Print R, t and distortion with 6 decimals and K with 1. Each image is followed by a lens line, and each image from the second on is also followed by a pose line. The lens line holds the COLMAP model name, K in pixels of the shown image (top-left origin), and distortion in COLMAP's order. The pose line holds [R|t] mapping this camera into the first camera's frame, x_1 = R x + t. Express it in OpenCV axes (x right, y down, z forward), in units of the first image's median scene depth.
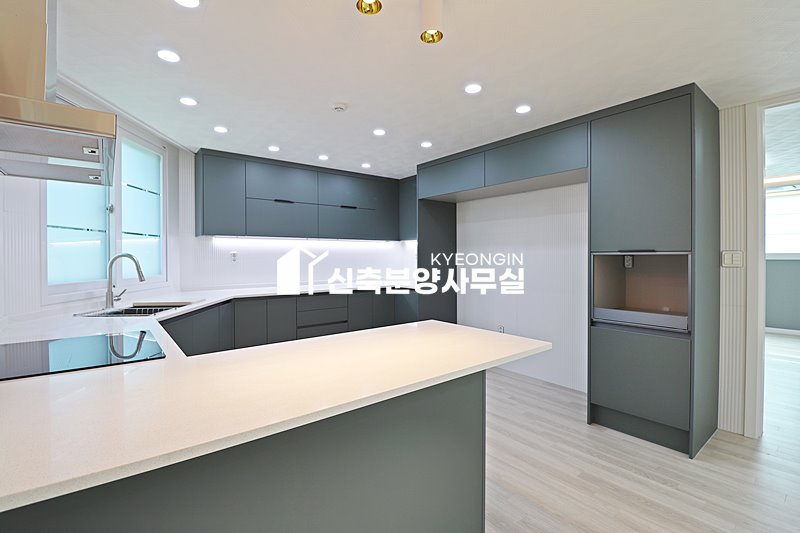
lens RADIAL K [[368.4, 0, 405.4], [0, 368.4, 259.8], [0, 0, 1]] dist [-0.003588, -0.009277]
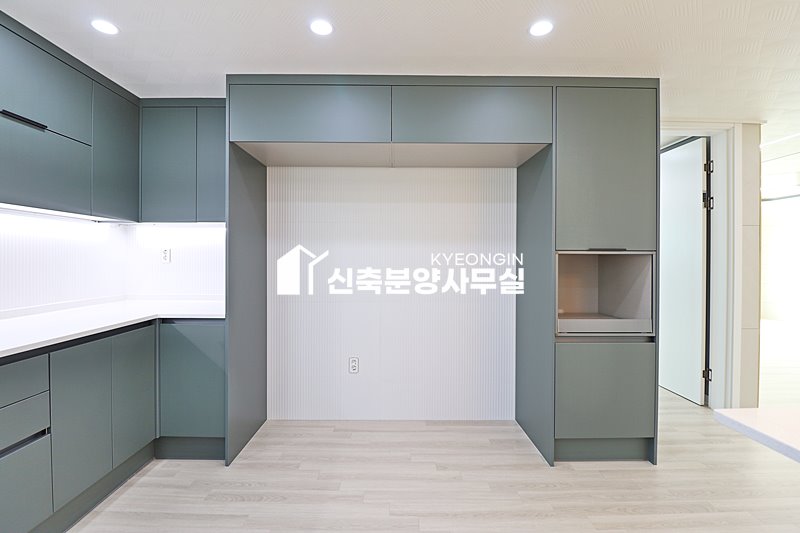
lens RADIAL K [[368.4, 0, 399.5], [0, 368.4, 261.7], [0, 0, 1]] dist [-0.003588, -0.009277]
pose [[0.622079, -0.004450, 0.782942, -0.328626], [0.003098, 0.999990, 0.003223, -0.000465], [-0.782949, 0.000420, 0.622086, 0.760354]]
